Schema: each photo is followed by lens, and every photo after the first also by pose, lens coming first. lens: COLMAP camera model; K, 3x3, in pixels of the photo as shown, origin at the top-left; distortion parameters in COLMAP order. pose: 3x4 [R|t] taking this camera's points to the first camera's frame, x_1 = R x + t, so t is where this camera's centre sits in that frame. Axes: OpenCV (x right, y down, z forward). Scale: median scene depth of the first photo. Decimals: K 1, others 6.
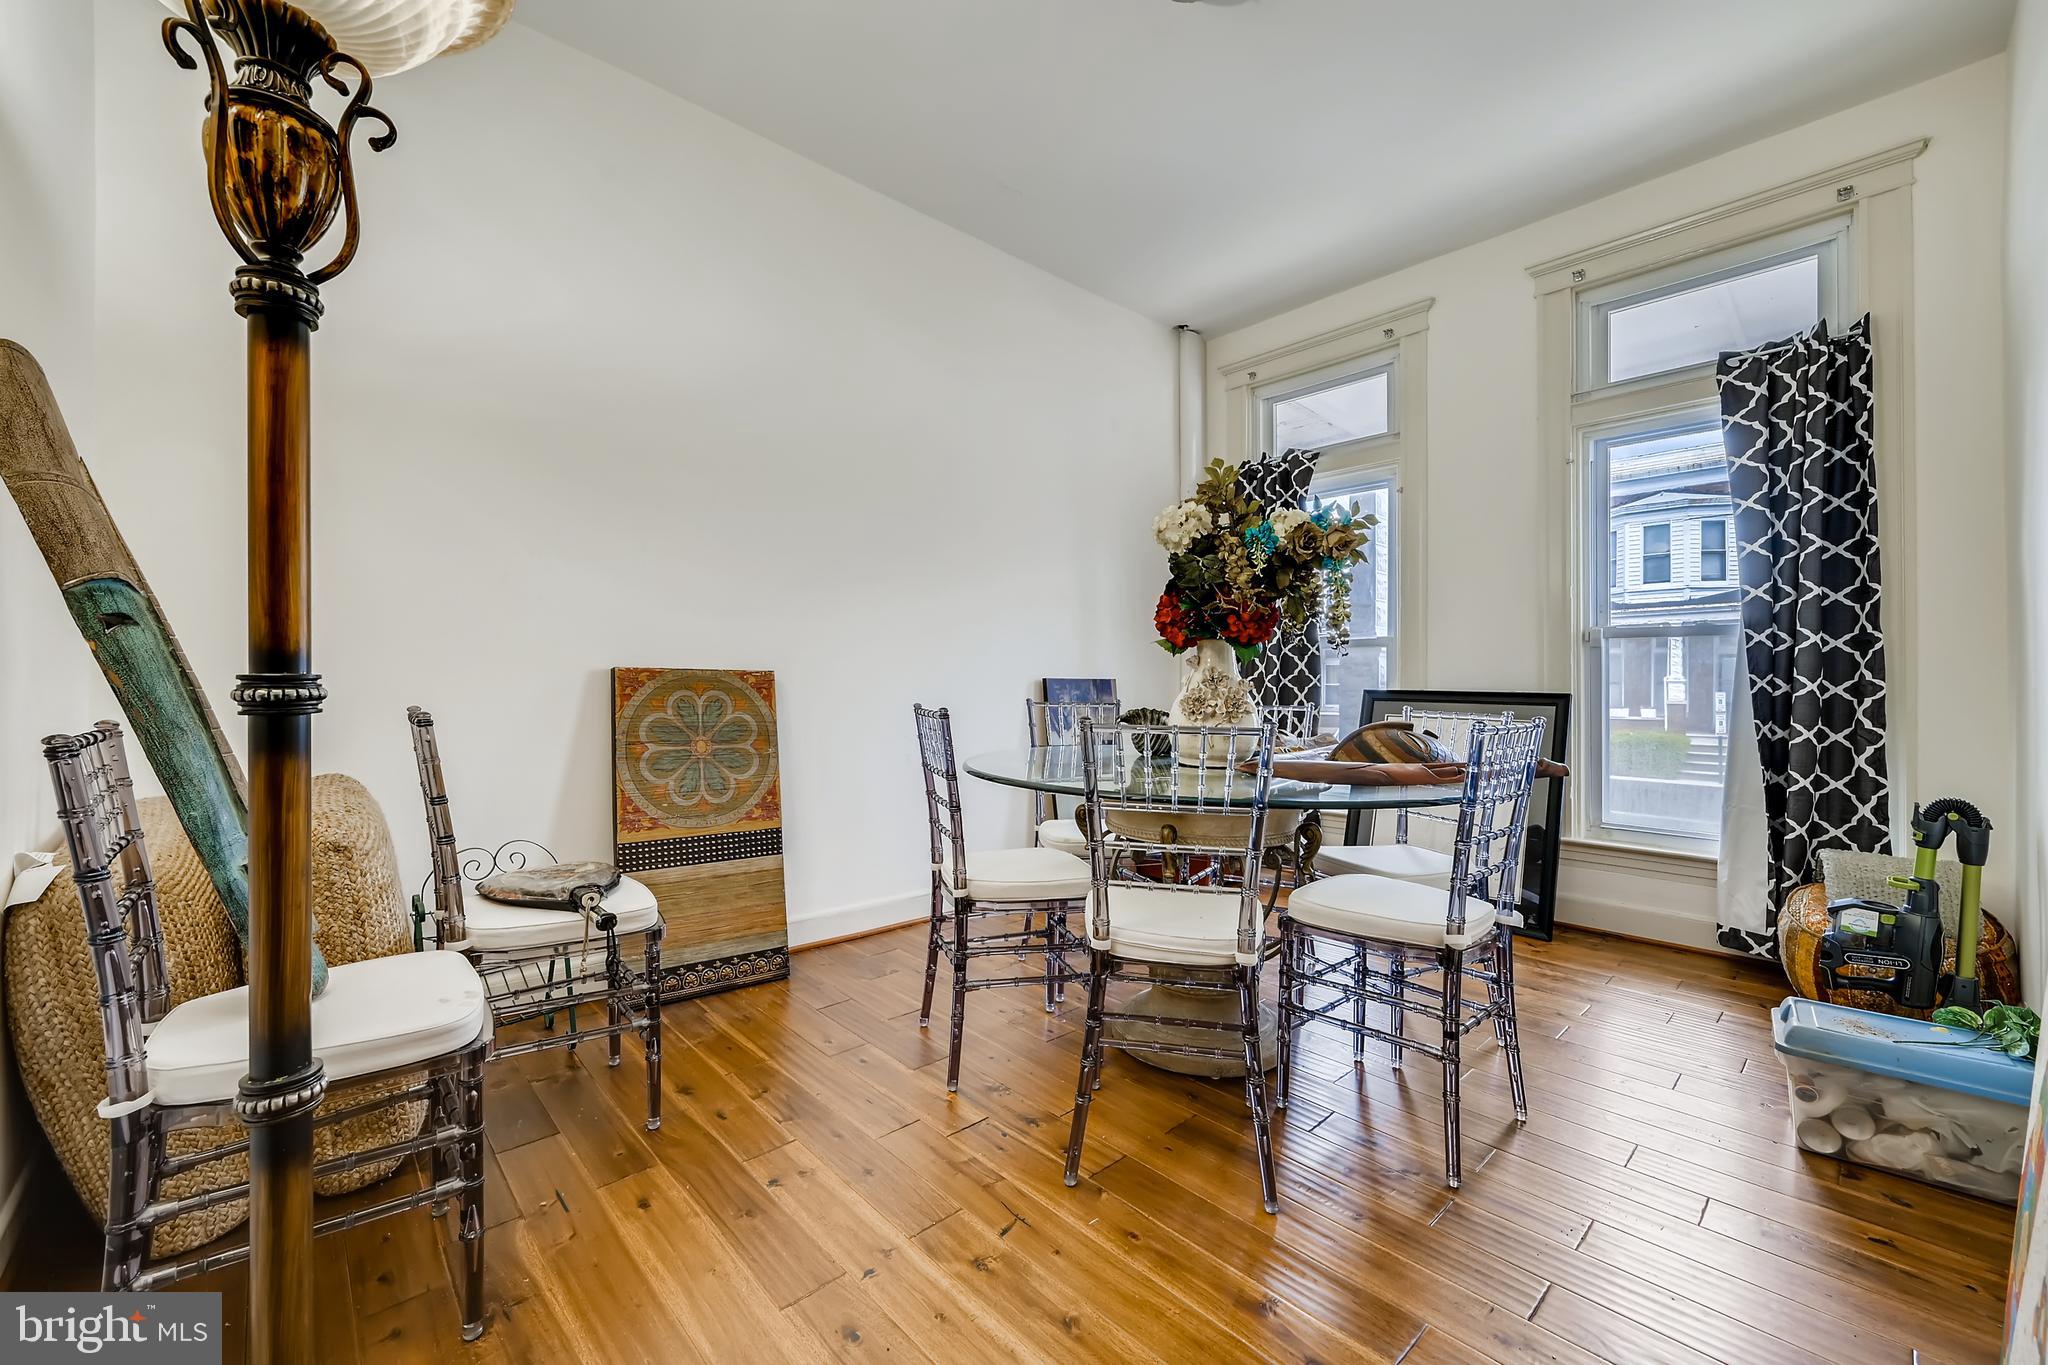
lens RADIAL K [[817.7, 0, 1020.6], [0, 817.7, 677.1], [0, 0, 1]] dist [0.001021, -0.000874]
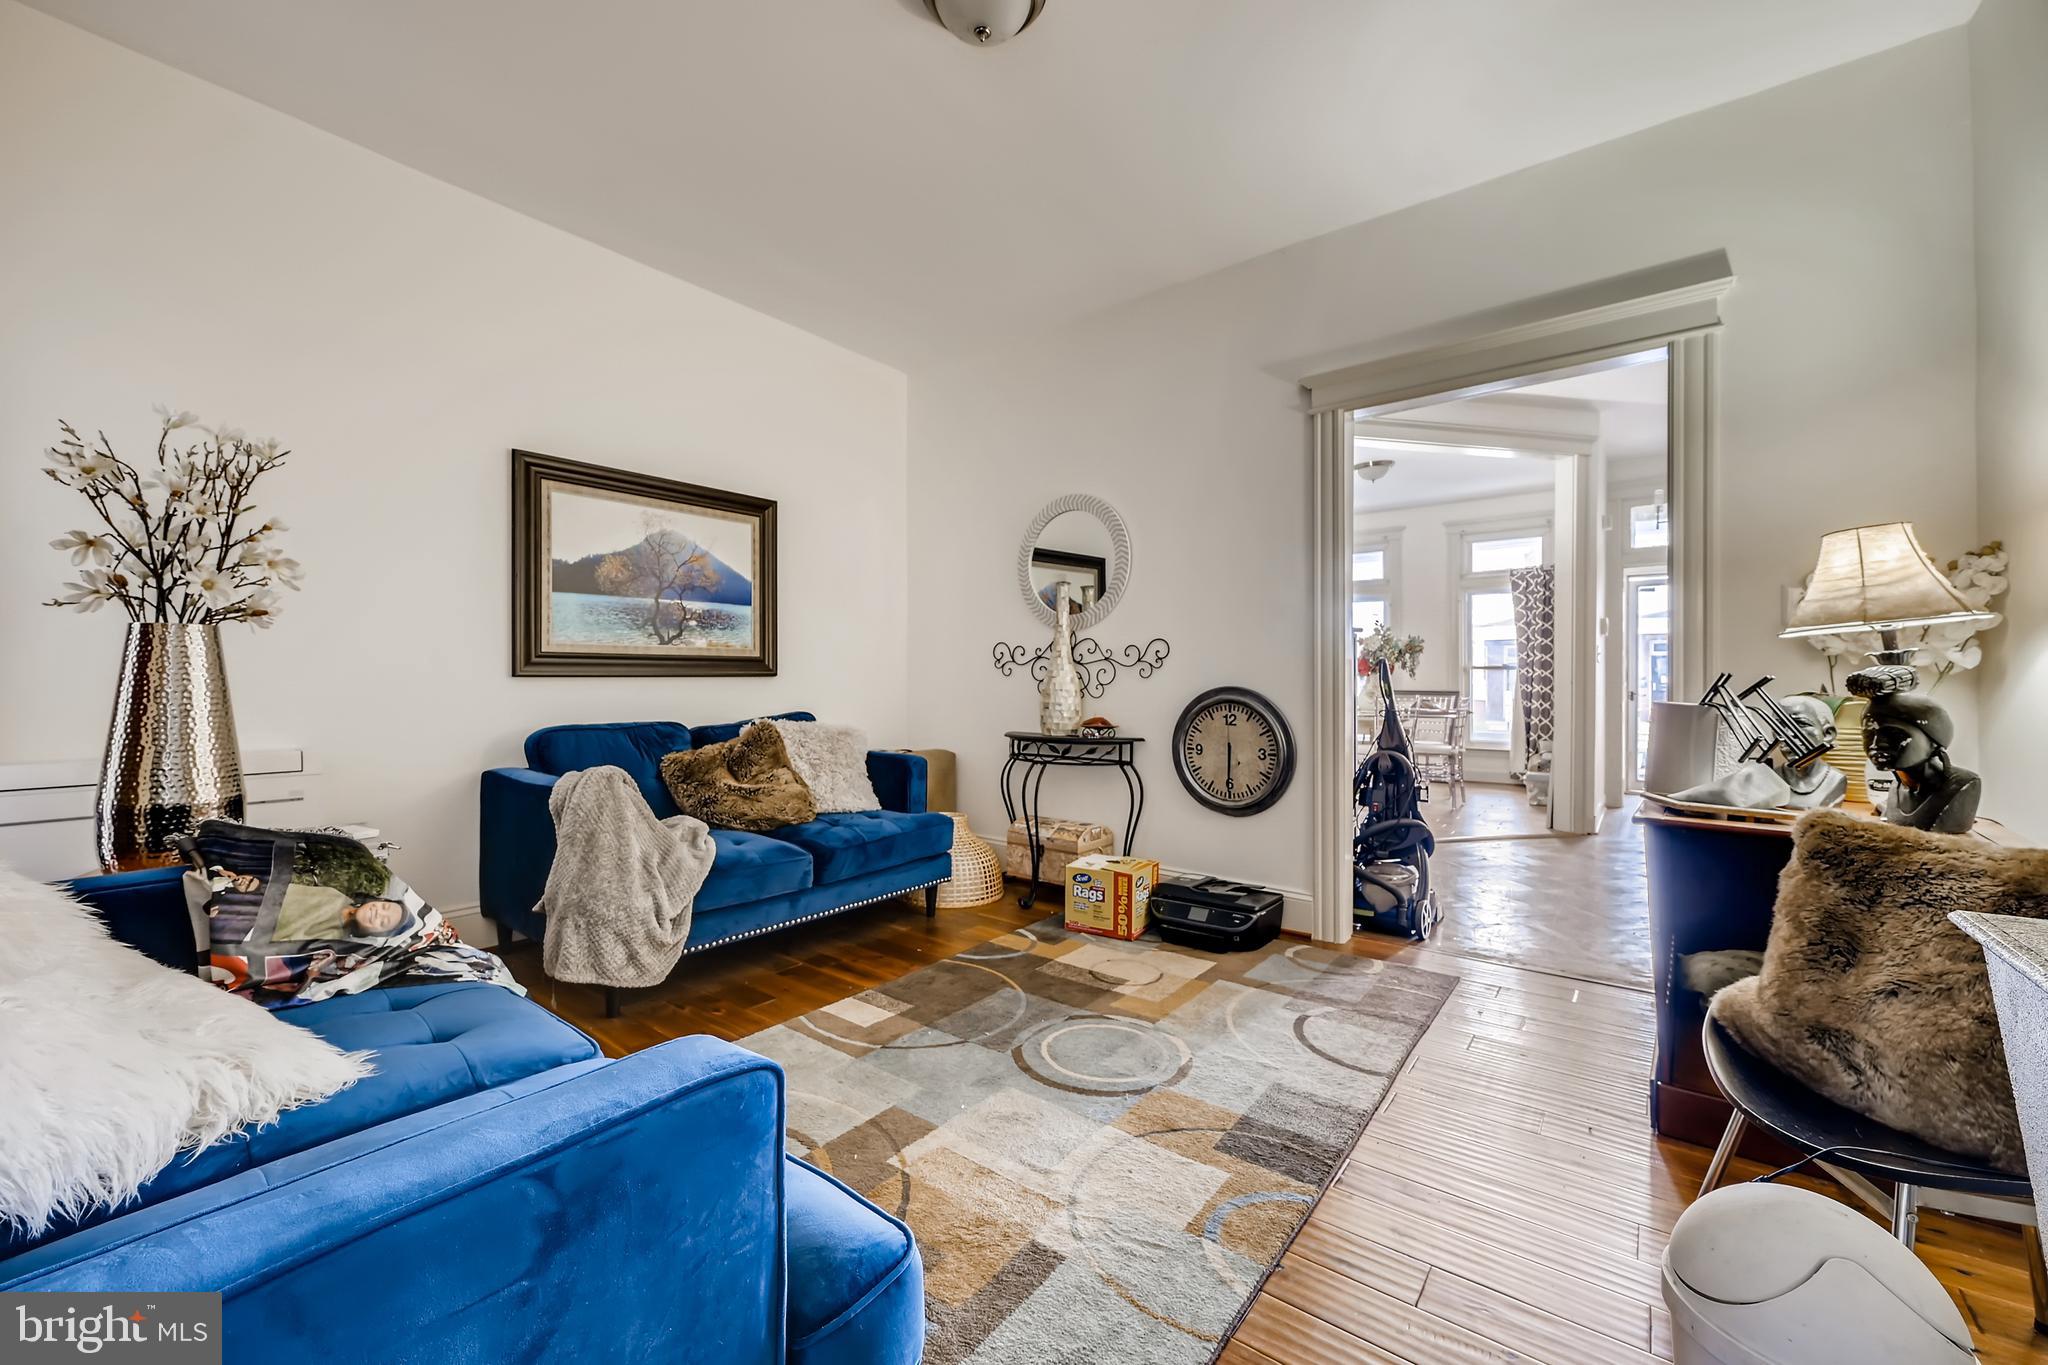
lens RADIAL K [[817.7, 0, 1018.6], [0, 817.7, 676.3], [0, 0, 1]] dist [0.001021, -0.000874]
pose [[0.985760, 0.001410, 0.168151, -1.381090], [-0.001464, 0.999999, 0.000198, -0.029187], [-0.168151, -0.000442, 0.985761, -1.598004]]
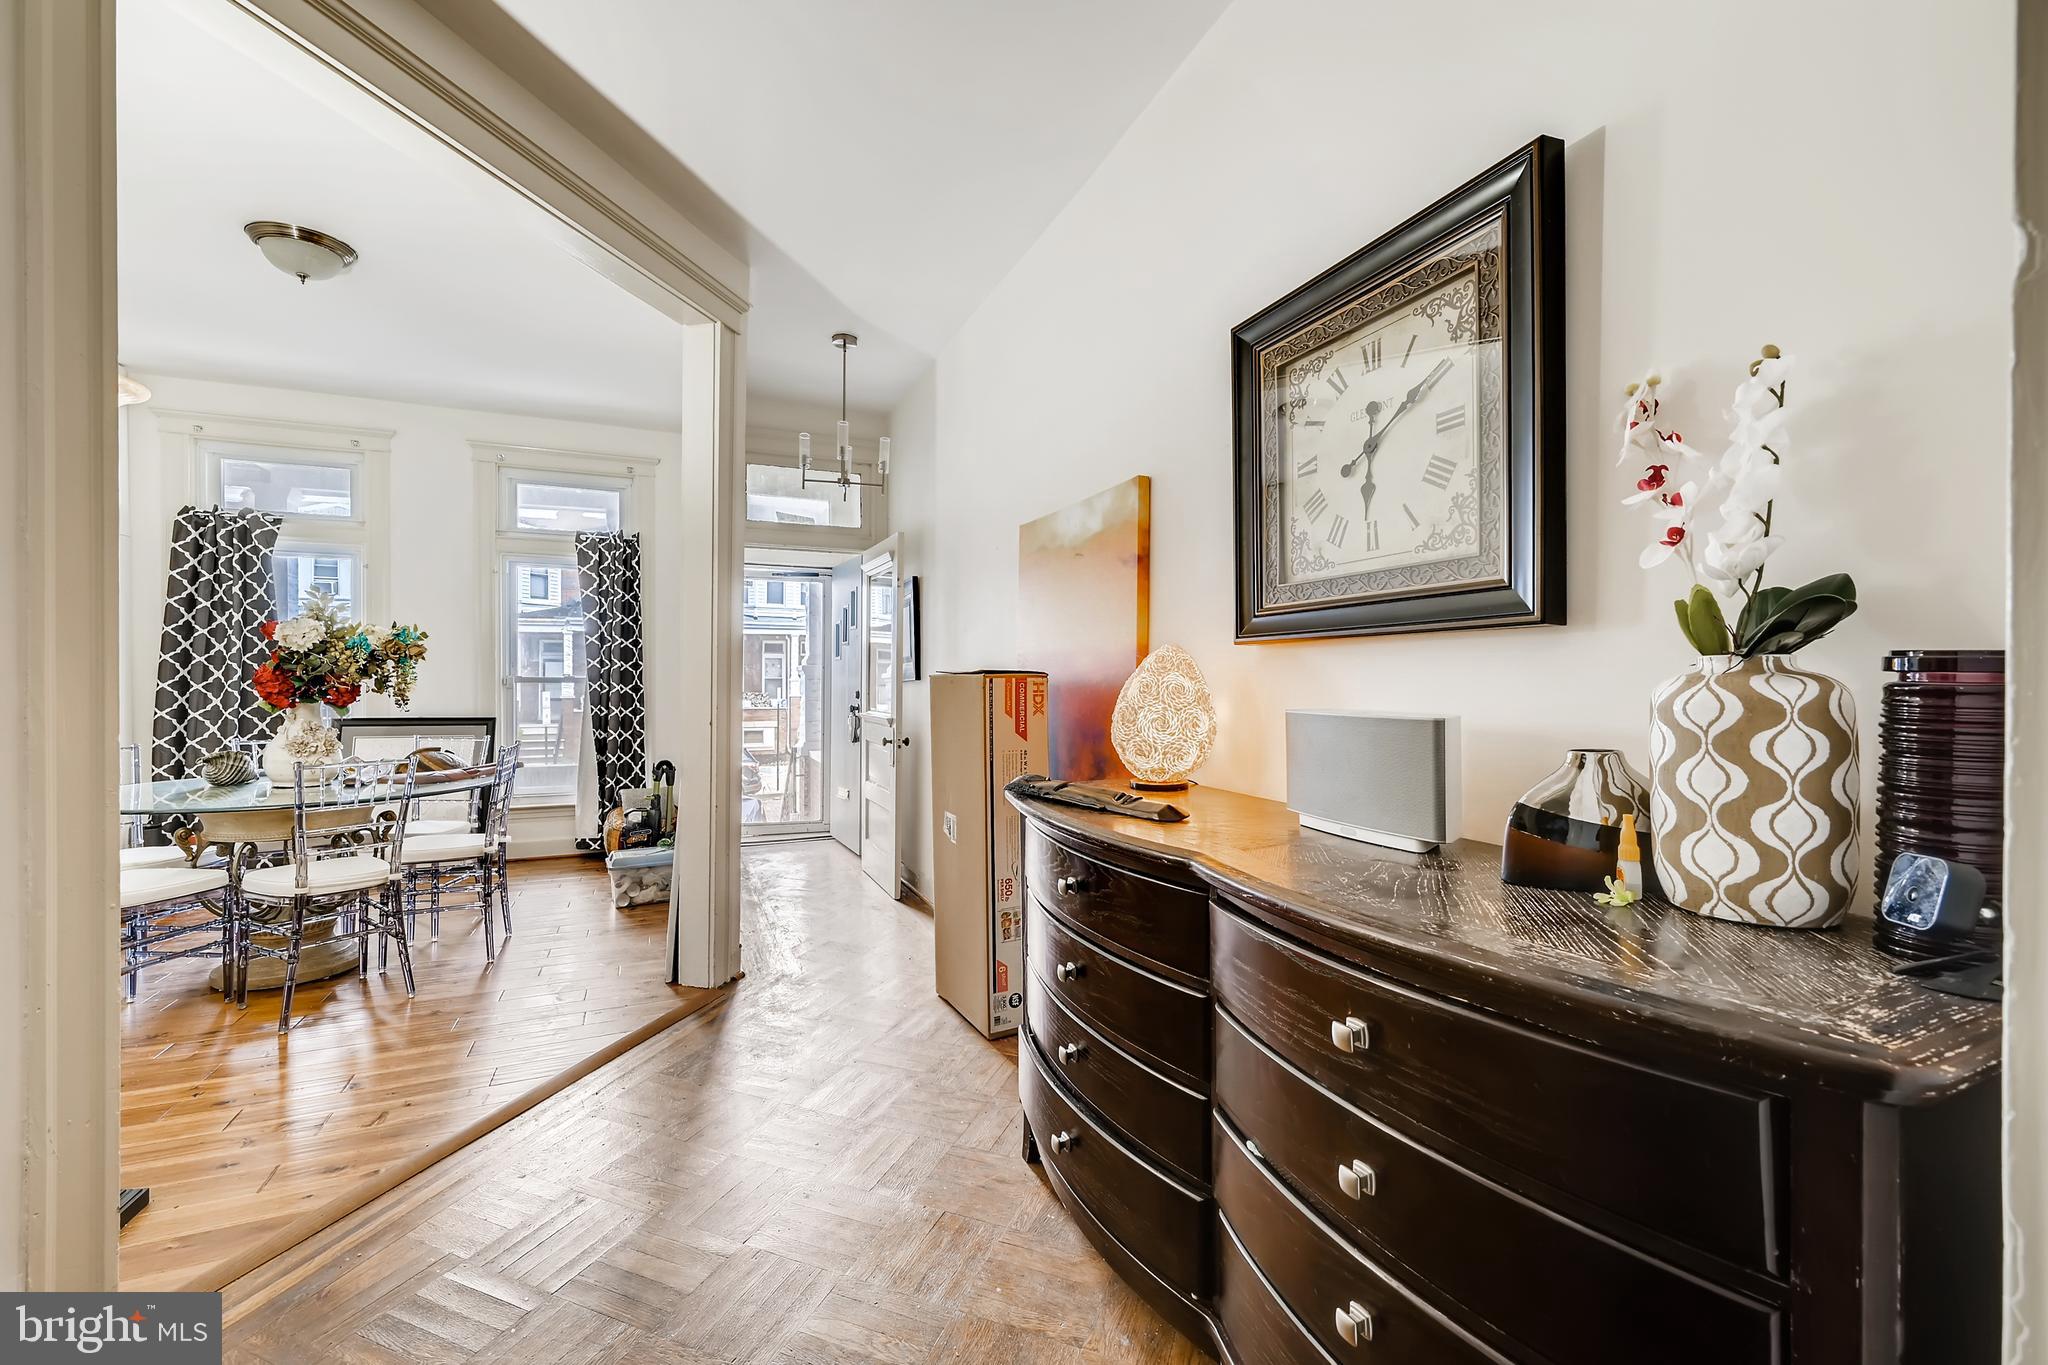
lens RADIAL K [[817.7, 0, 1024.9], [0, 817.7, 680.6], [0, 0, 1]] dist [0.001021, -0.000874]
pose [[0.318373, -0.006073, 0.947946, -0.628563], [-0.007432, 0.999933, 0.008902, -0.088988], [-0.947936, -0.009880, 0.318306, -0.600953]]
